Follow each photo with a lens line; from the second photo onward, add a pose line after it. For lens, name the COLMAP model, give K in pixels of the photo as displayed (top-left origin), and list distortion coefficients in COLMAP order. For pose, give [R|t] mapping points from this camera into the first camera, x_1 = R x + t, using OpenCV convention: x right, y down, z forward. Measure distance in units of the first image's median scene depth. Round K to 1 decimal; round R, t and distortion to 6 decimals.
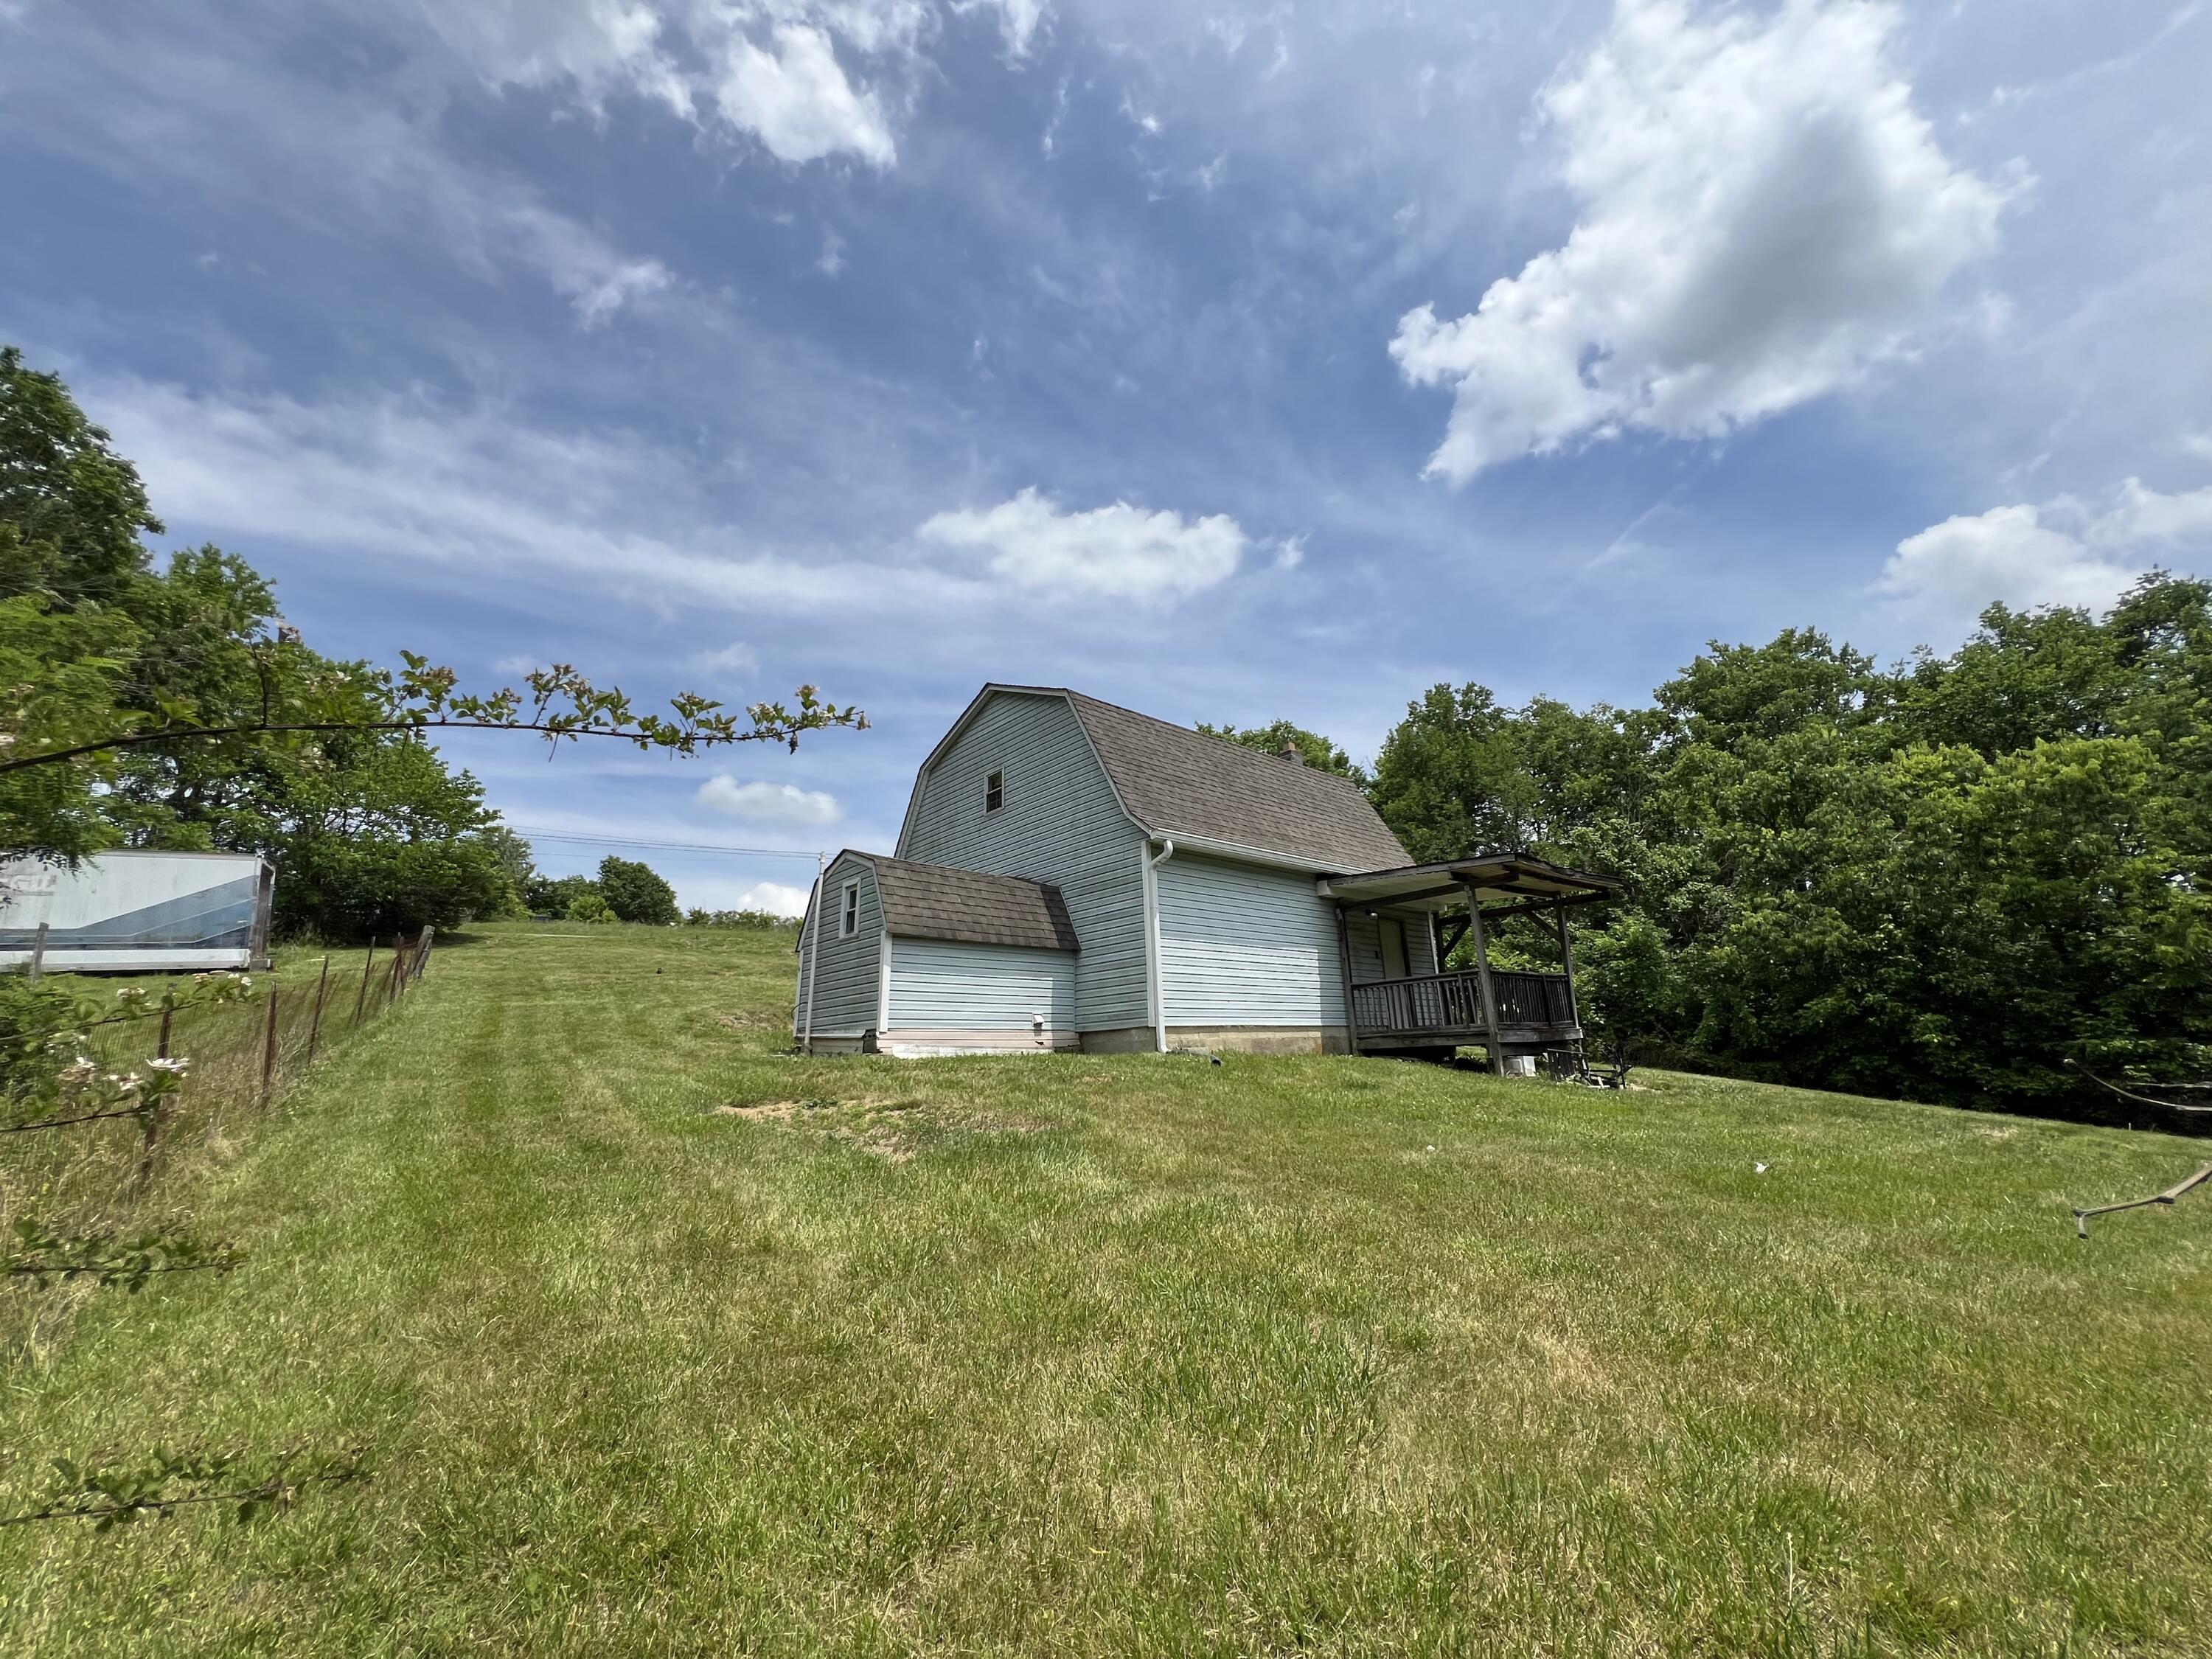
lens RADIAL K [[889.3, 0, 1107.0], [0, 889.3, 836.3], [0, 0, 1]] dist [-0.000248, -0.000138]
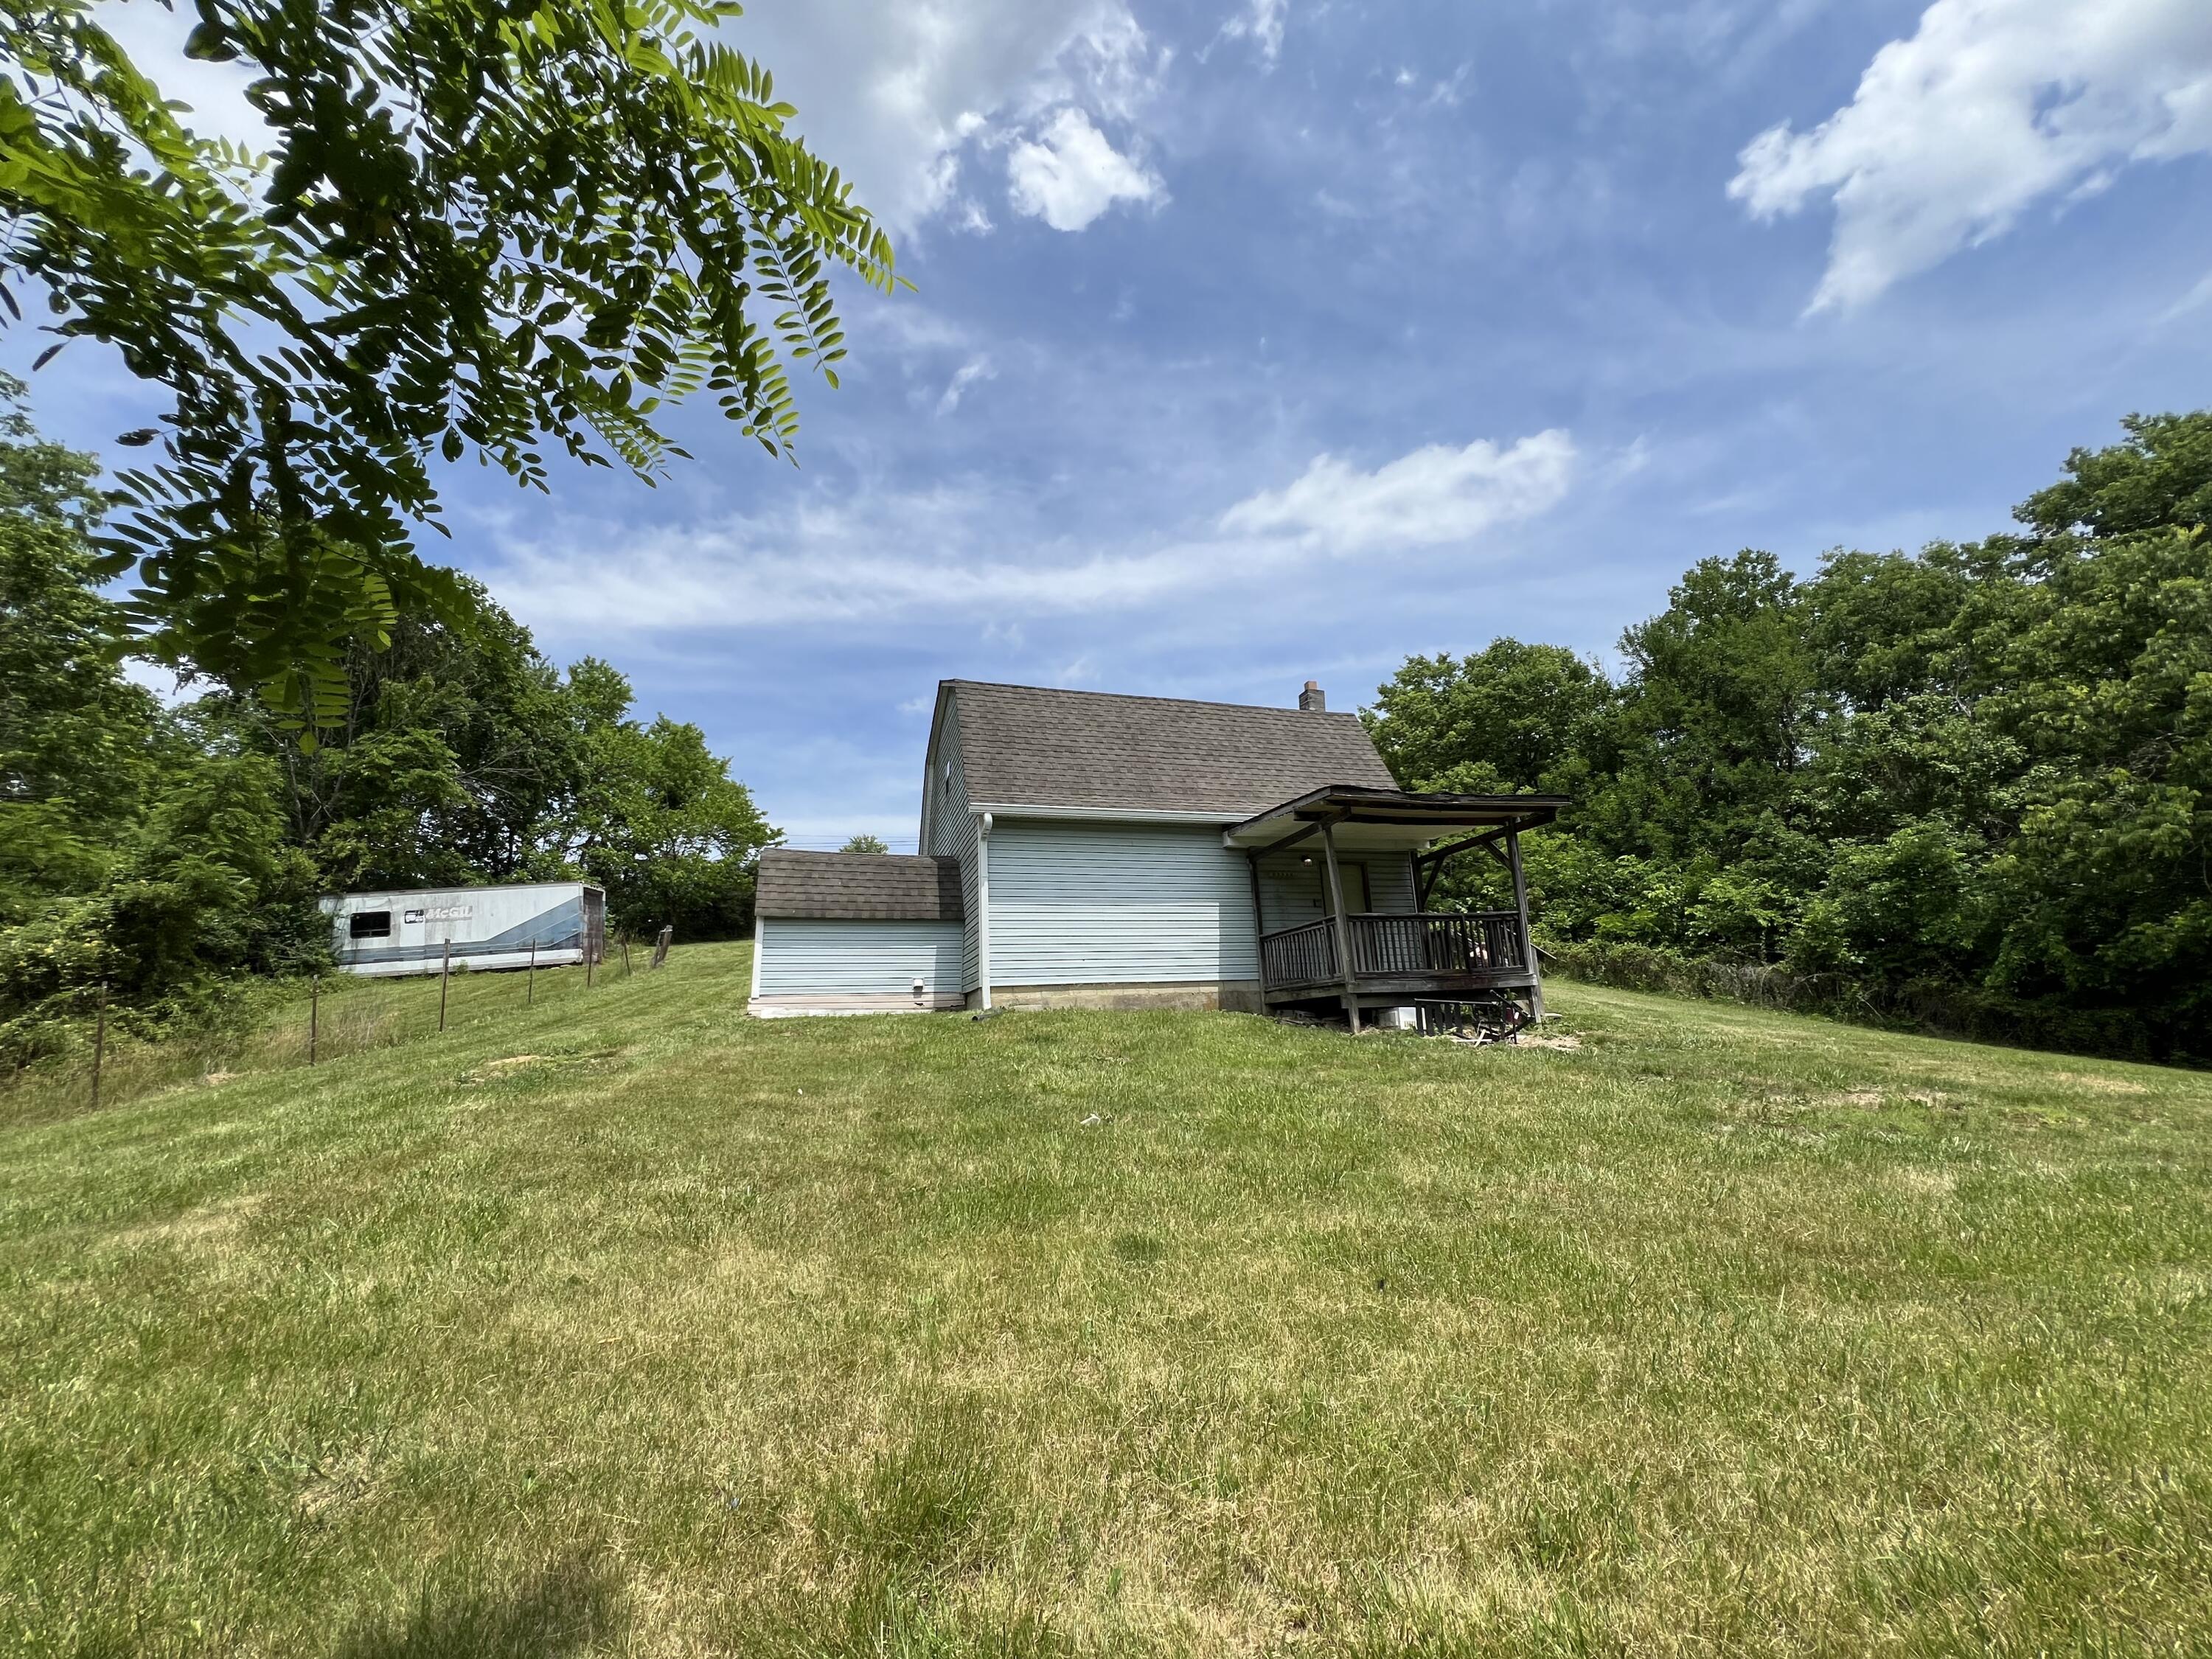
lens RADIAL K [[889.3, 0, 1104.4], [0, 889.3, 827.6], [0, 0, 1]] dist [-0.000248, -0.000138]
pose [[0.916200, -0.098101, -0.388527, 0.279615], [0.109754, 0.993928, 0.007855, 0.013230], [0.385397, -0.049839, 0.921404, 0.032127]]
